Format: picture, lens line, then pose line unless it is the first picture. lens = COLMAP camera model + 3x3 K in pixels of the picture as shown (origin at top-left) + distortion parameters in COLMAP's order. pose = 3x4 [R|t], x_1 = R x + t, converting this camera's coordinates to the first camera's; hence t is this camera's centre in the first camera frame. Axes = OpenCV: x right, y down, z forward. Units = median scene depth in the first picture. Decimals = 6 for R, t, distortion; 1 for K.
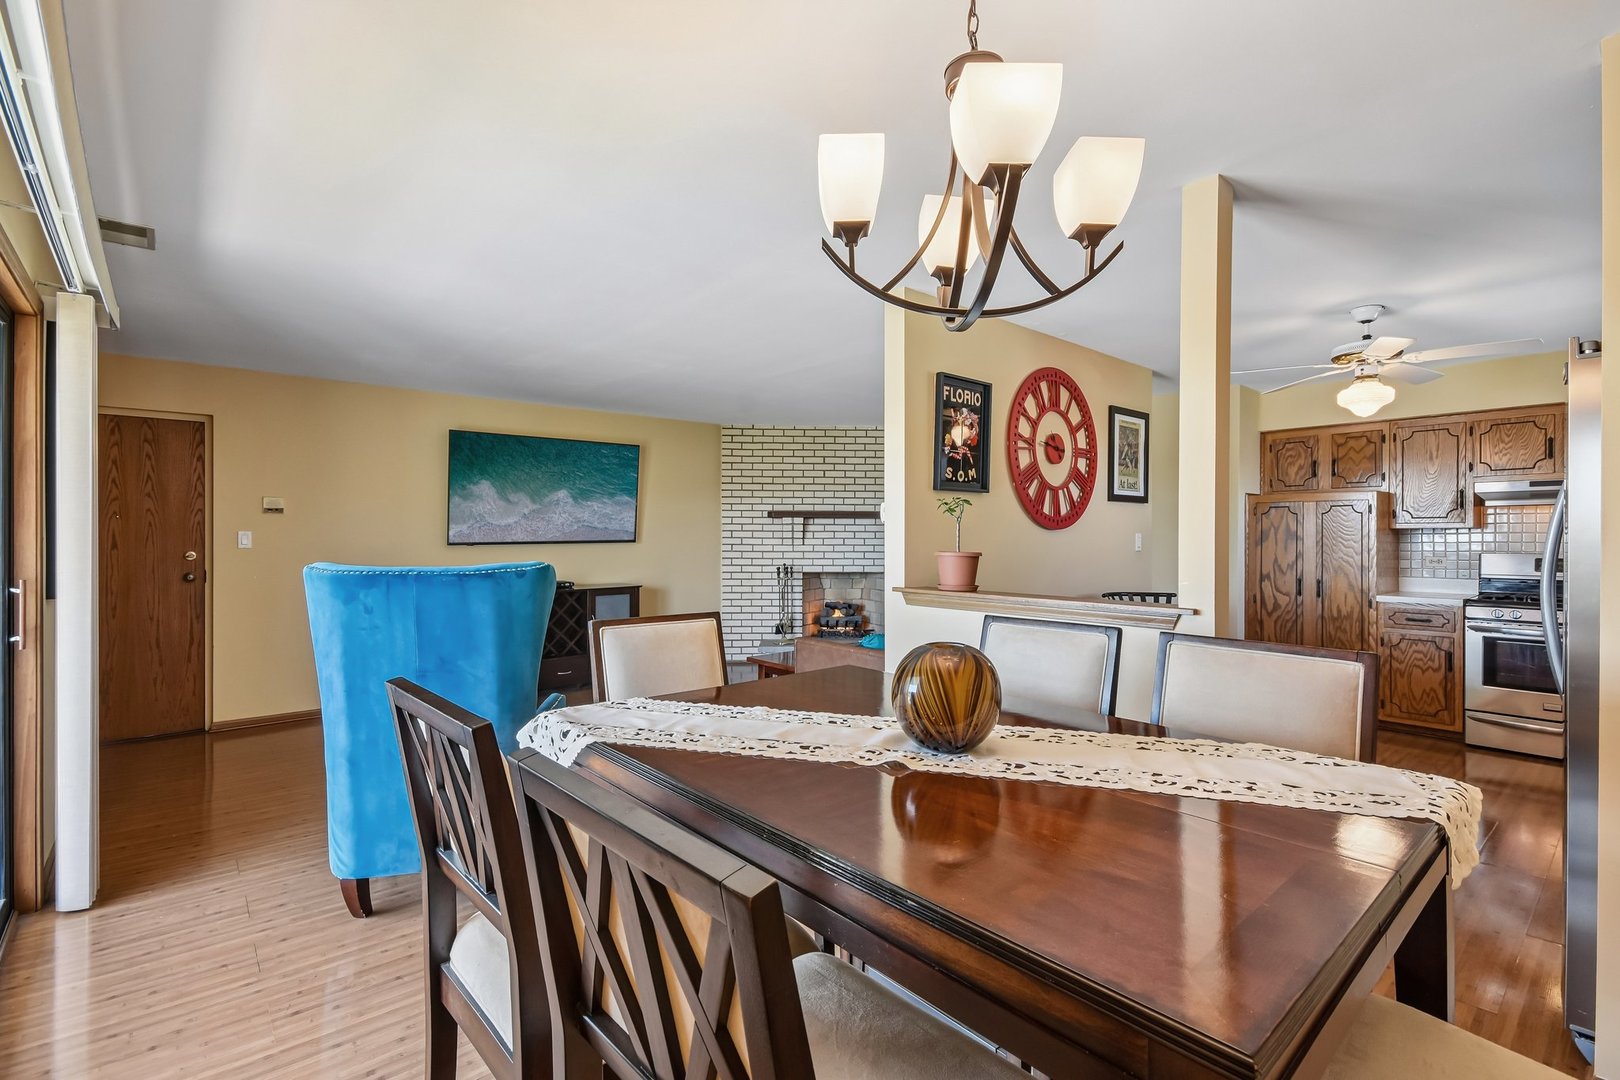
lens RADIAL K [[730.2, 0, 815.4], [0, 730.2, 540.0], [0, 0, 1]] dist [0.022672, -0.000678]
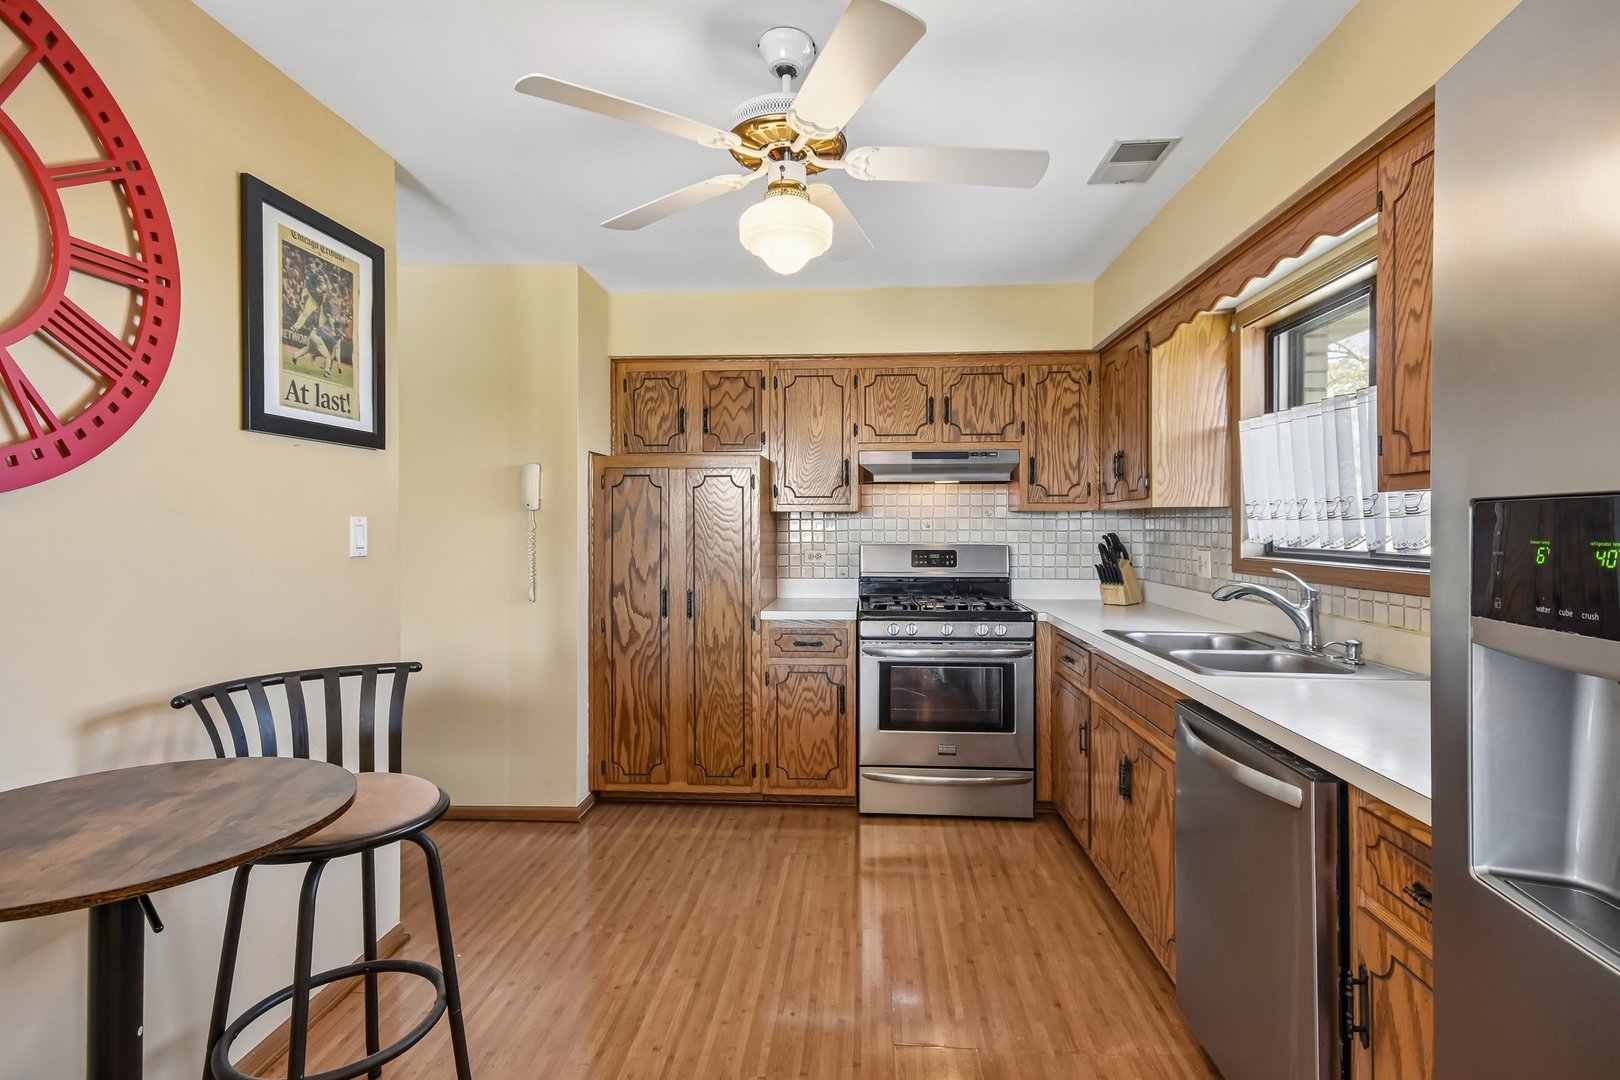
lens RADIAL K [[774.7, 0, 815.9], [0, 774.7, 530.2], [0, 0, 1]] dist [0.024168, 0.000801]
pose [[0.707048, -0.007526, 0.707125, 0.273757], [0.003600, 0.999969, 0.007042, -0.002916], [-0.707156, -0.002433, 0.707053, 0.430941]]
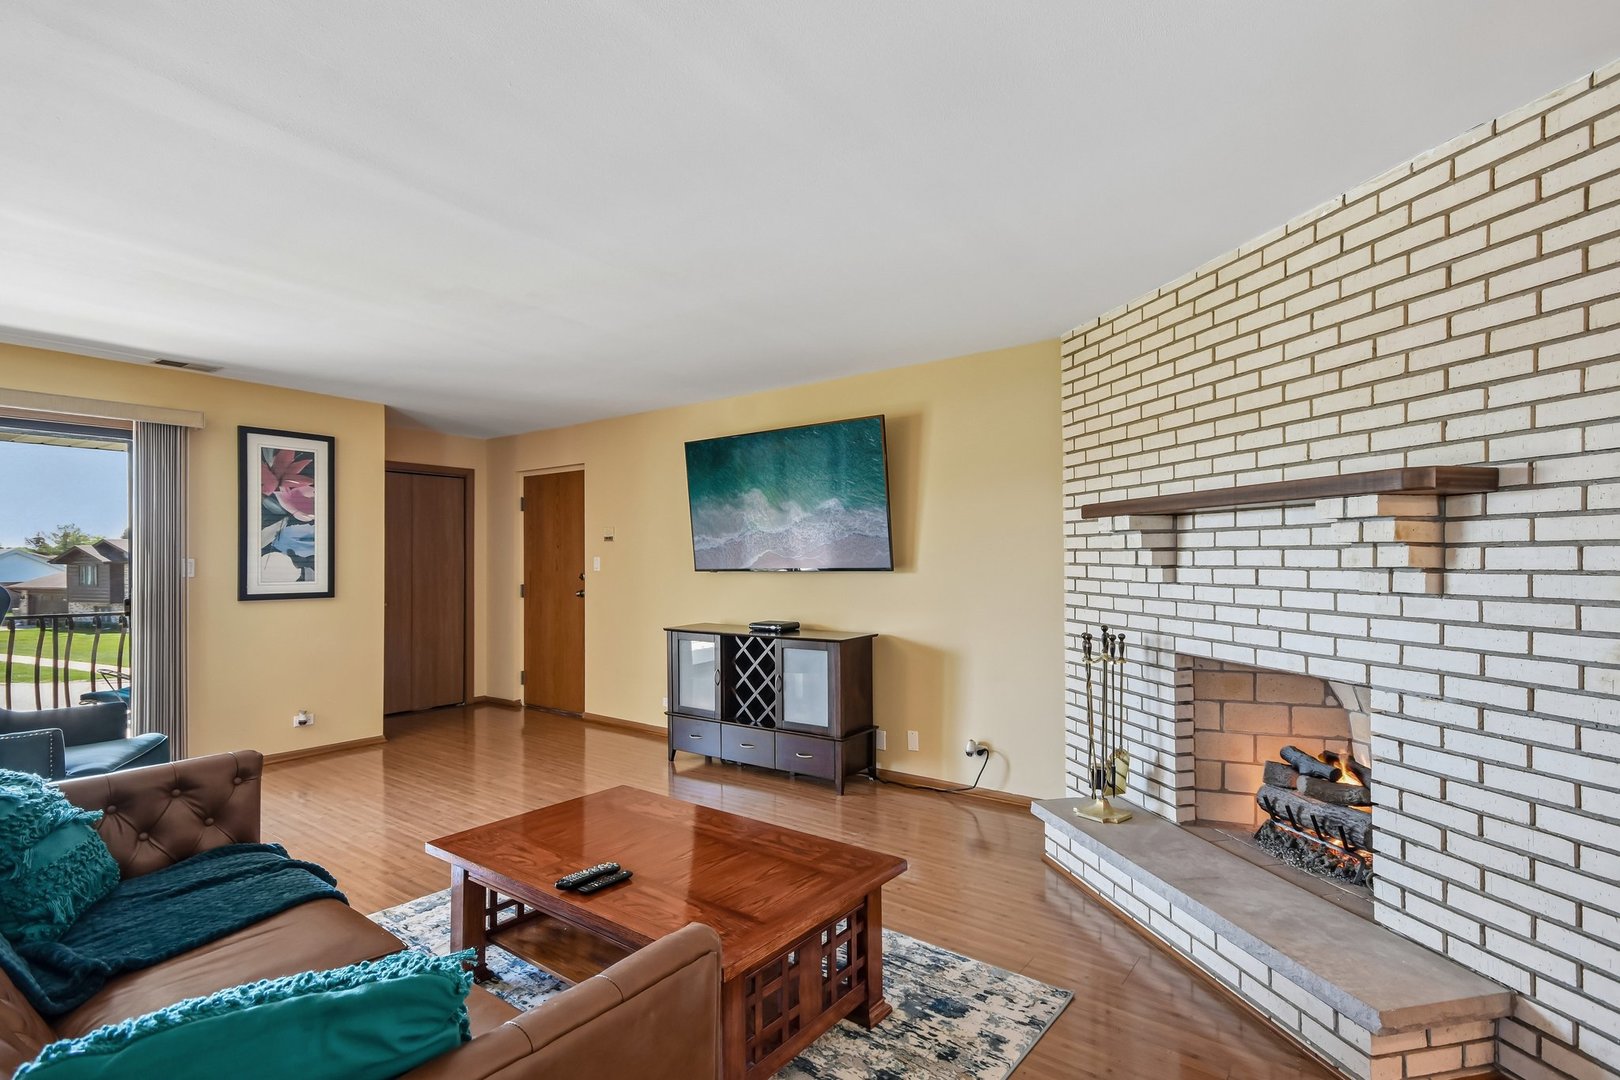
lens RADIAL K [[777.0, 0, 817.7], [0, 777.0, 559.9], [0, 0, 1]] dist [0.018199, 0.000269]
pose [[0.215340, -0.000187, -0.976539, 0.491487], [-0.003934, 0.999992, -0.001059, -0.006713], [0.976531, 0.004069, 0.215337, 1.005651]]
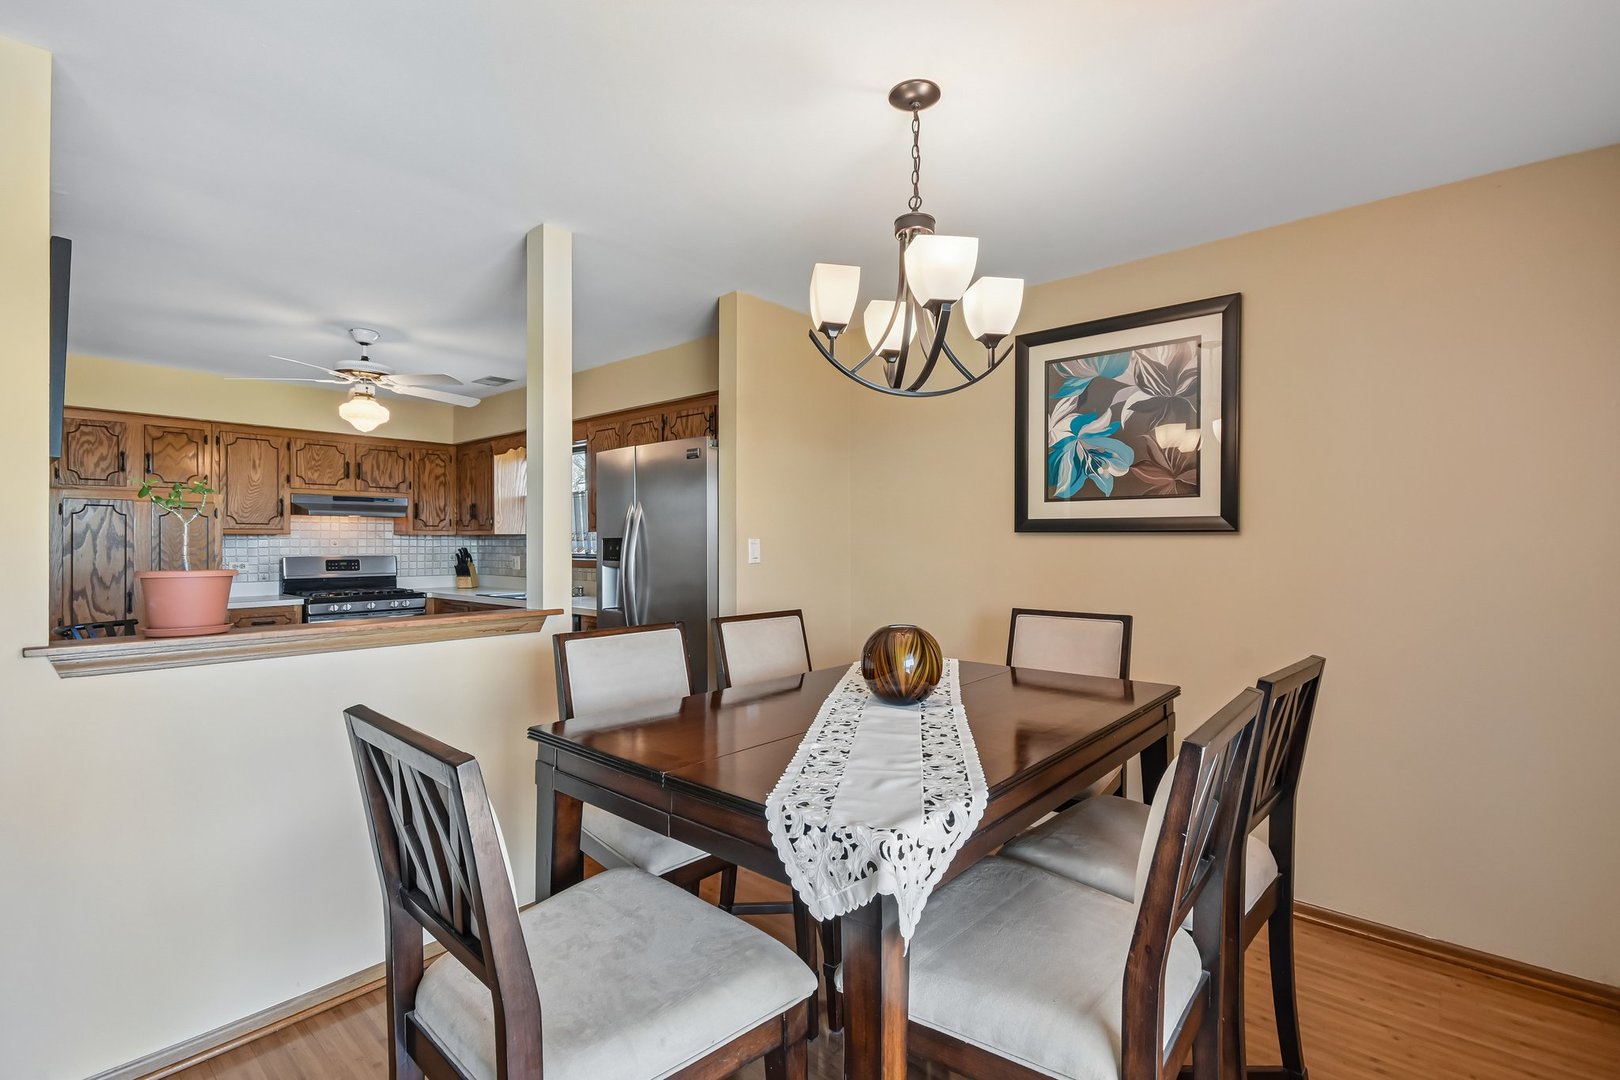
lens RADIAL K [[724.7, 0, 836.0], [0, 724.7, 543.0], [0, 0, 1]] dist [0.000519, 0.000011]
pose [[-0.158736, -0.001963, 0.987319, -0.277133], [0.004406, 0.999987, 0.002697, -0.002259], [-0.987311, 0.004778, -0.158725, 0.333757]]
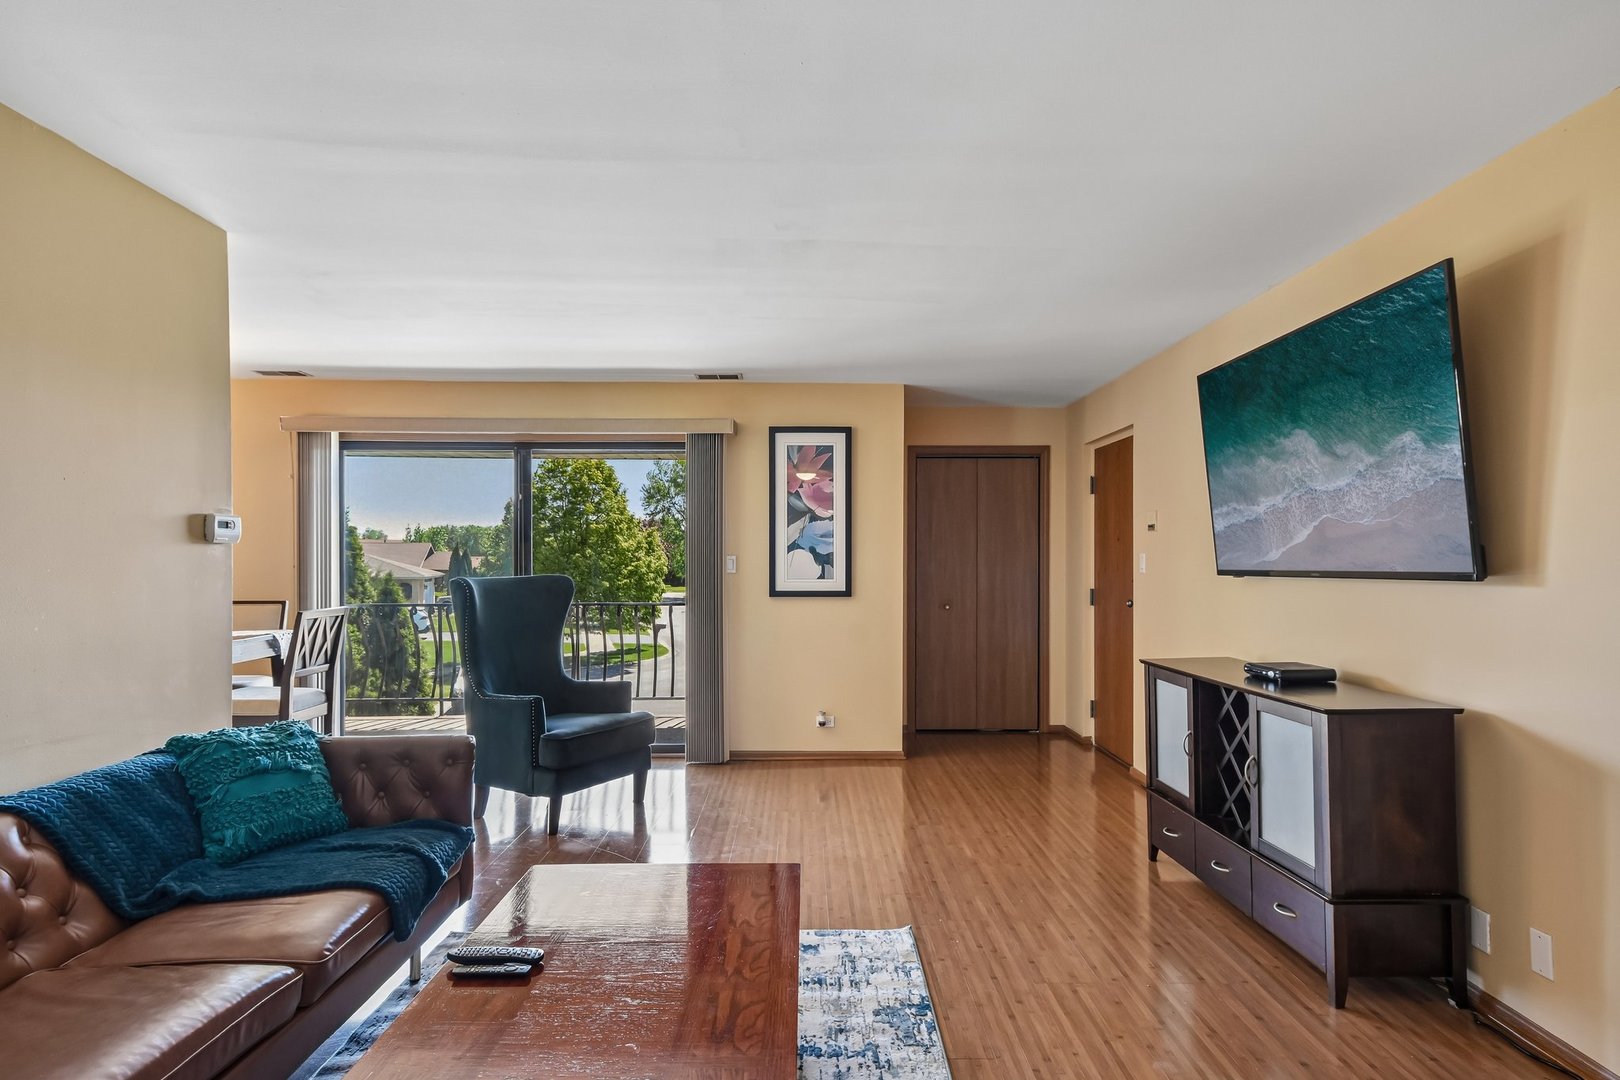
lens RADIAL K [[946.6, 0, 811.2], [0, 946.6, 559.6], [0, 0, 1]] dist [0.000408, 0.029478]
pose [[-0.646750, 0.001775, -0.762700, 0.285996], [-0.002823, 0.999985, 0.004721, -0.007486], [0.762697, 0.005207, -0.646735, 1.318143]]
